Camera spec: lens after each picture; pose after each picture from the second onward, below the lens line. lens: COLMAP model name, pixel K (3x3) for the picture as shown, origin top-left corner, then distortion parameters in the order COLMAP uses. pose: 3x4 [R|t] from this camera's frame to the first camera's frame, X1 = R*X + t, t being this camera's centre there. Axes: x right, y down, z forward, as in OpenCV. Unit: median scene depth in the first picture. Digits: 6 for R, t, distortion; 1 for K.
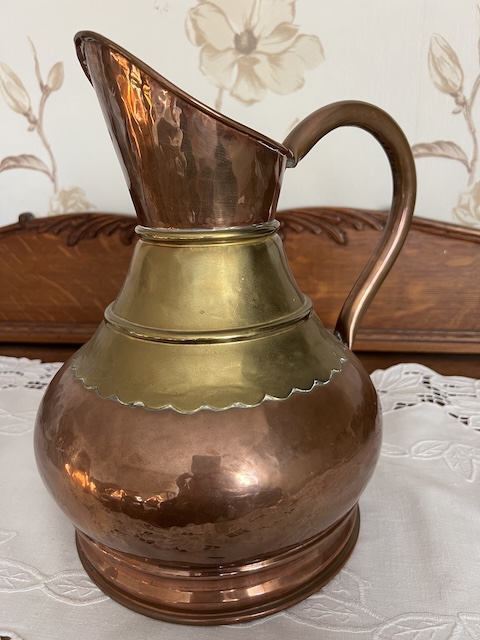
lens RADIAL K [[492.7, 0, 240.0], [0, 492.7, 320.0], [0, 0, 1]] dist [0.011388, -0.029621]
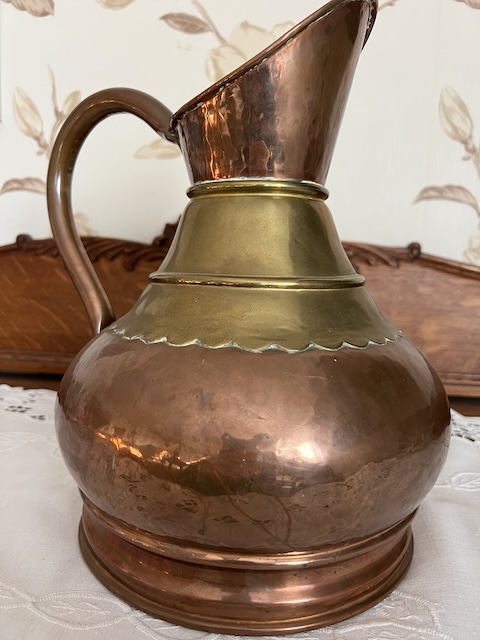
lens RADIAL K [[494.7, 0, 240.0], [0, 494.7, 320.0], [0, 0, 1]] dist [0.001863, -0.020298]
pose [[0.997305, 0.053013, 0.050710, -0.063720], [-0.043622, 0.984292, -0.171072, 0.102874], [-0.058983, 0.168399, 0.983953, 0.067158]]
